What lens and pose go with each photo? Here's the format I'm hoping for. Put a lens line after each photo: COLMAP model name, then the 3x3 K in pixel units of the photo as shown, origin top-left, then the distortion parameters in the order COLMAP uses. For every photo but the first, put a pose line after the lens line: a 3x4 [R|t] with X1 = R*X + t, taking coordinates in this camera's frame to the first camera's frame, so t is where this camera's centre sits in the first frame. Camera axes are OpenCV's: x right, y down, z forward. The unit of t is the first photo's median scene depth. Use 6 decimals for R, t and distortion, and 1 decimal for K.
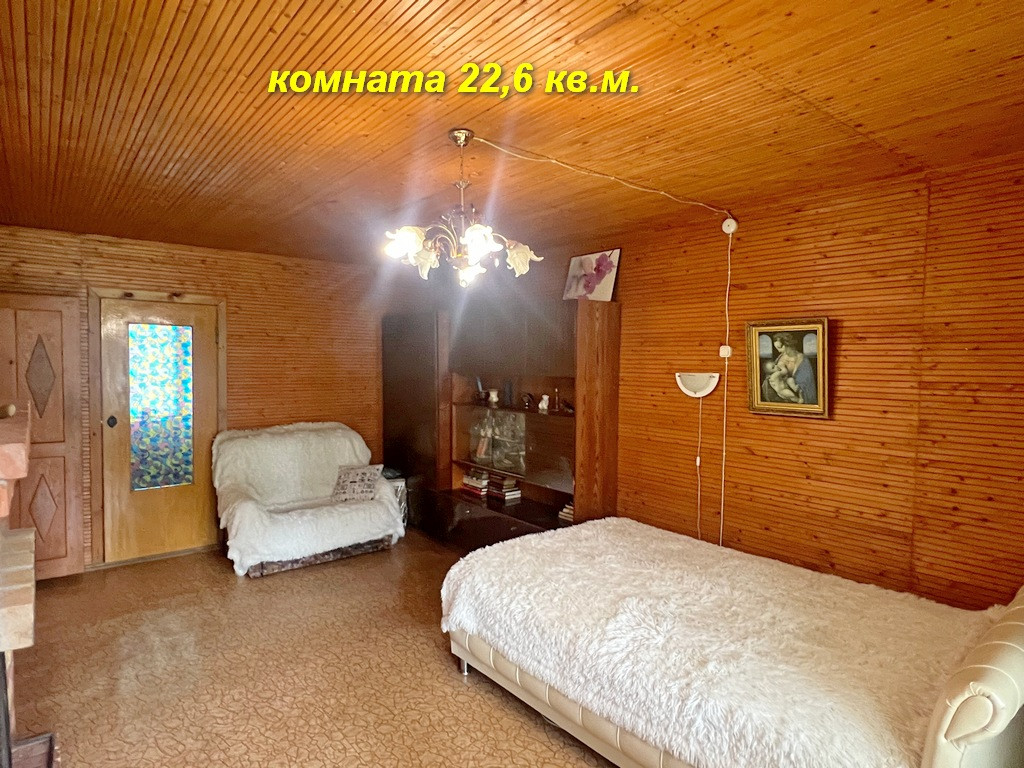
lens RADIAL K [[598.1, 0, 512.2], [0, 598.1, 379.4], [0, 0, 1]] dist [0.006327, 0.002250]
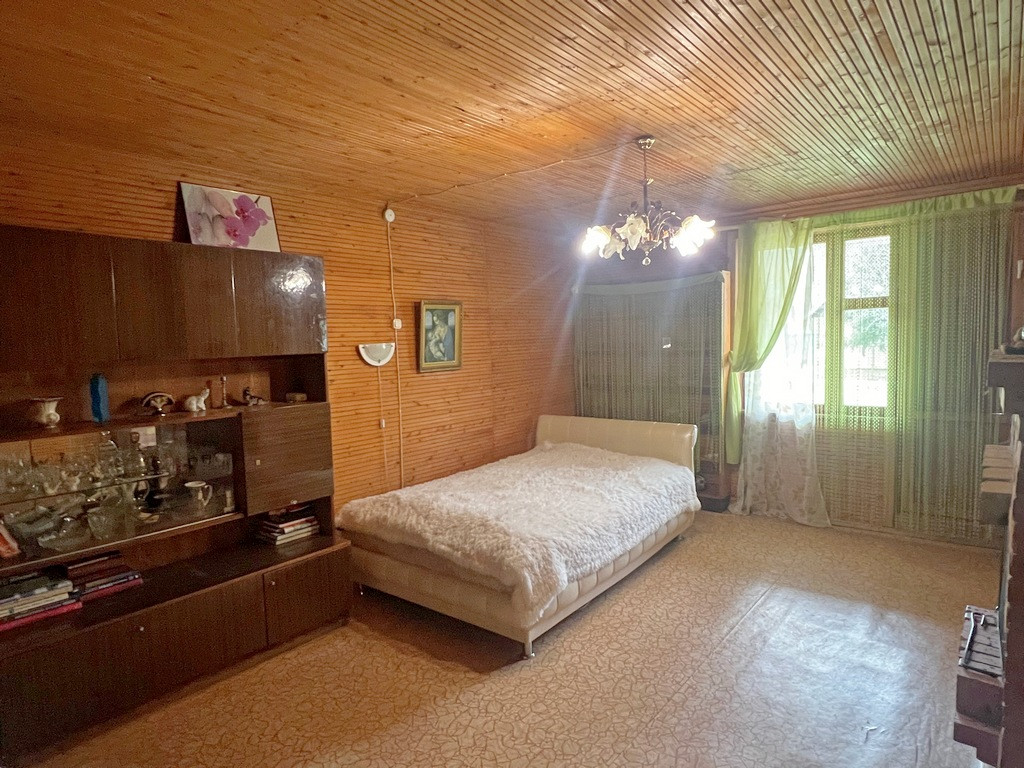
lens RADIAL K [[598.1, 0, 505.4], [0, 598.1, 380.6], [0, 0, 1]] dist [0.006327, 0.002250]
pose [[-0.195365, -0.078134, 0.977613, -0.892502], [0.056612, 0.994261, 0.090777, -0.032517], [-0.979095, 0.073079, -0.189820, 1.090788]]
